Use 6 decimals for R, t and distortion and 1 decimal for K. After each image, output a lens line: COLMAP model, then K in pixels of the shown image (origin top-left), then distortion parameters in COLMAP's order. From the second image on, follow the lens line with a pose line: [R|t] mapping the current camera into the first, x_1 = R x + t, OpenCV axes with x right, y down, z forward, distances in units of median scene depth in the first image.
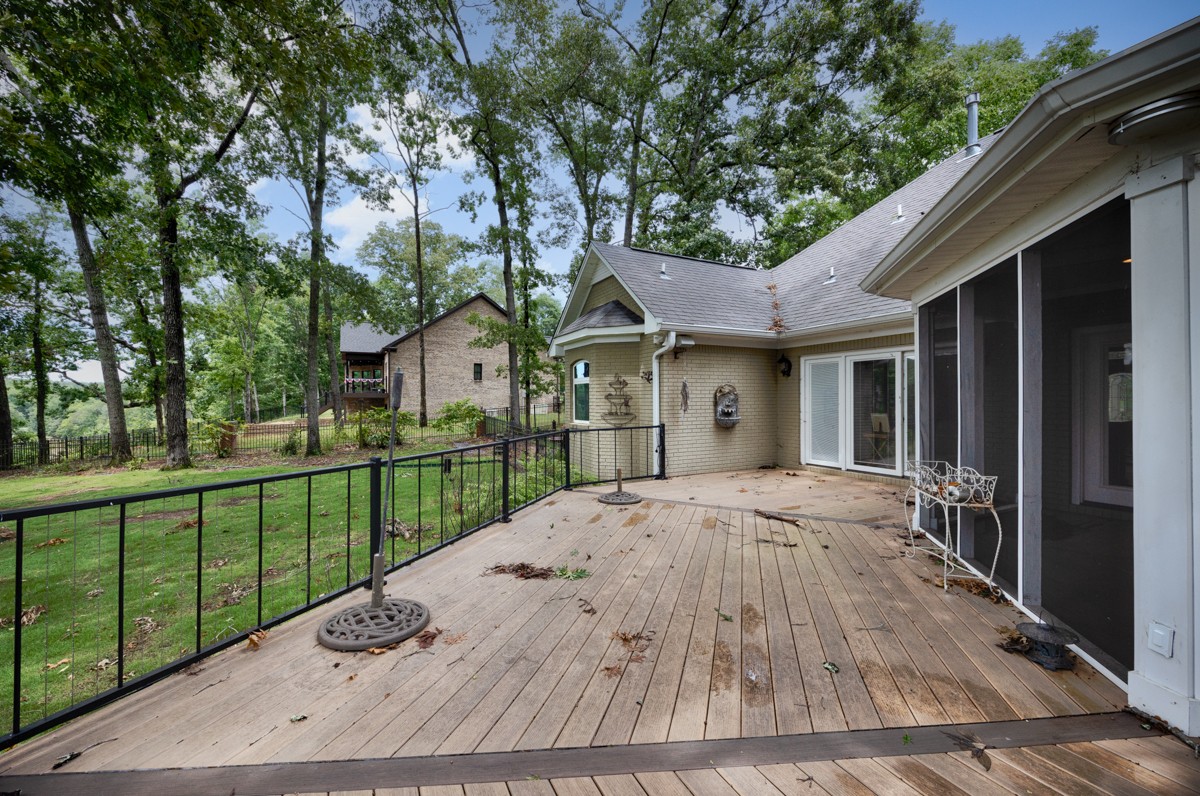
lens RADIAL K [[464.9, 0, 600.0], [0, 464.9, 398.0], [0, 0, 1]] dist [0.001926, 0.000505]
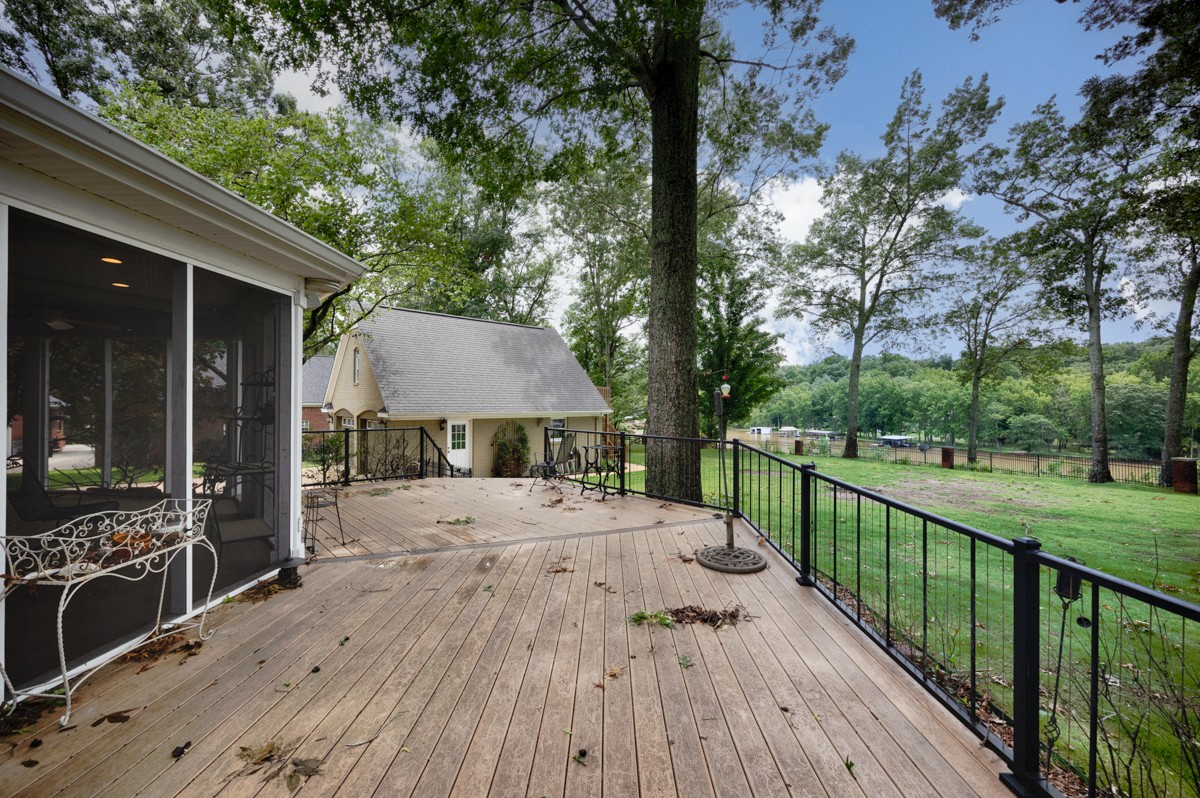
lens RADIAL K [[472.6, 0, 587.0], [0, 472.6, 397.6], [0, 0, 1]] dist [-0.001040, -0.000214]
pose [[-0.968792, -0.005070, -0.247822, 0.320203], [-0.002457, 0.999938, -0.010852, -0.017855], [0.247862, -0.009904, -0.968745, 2.194756]]
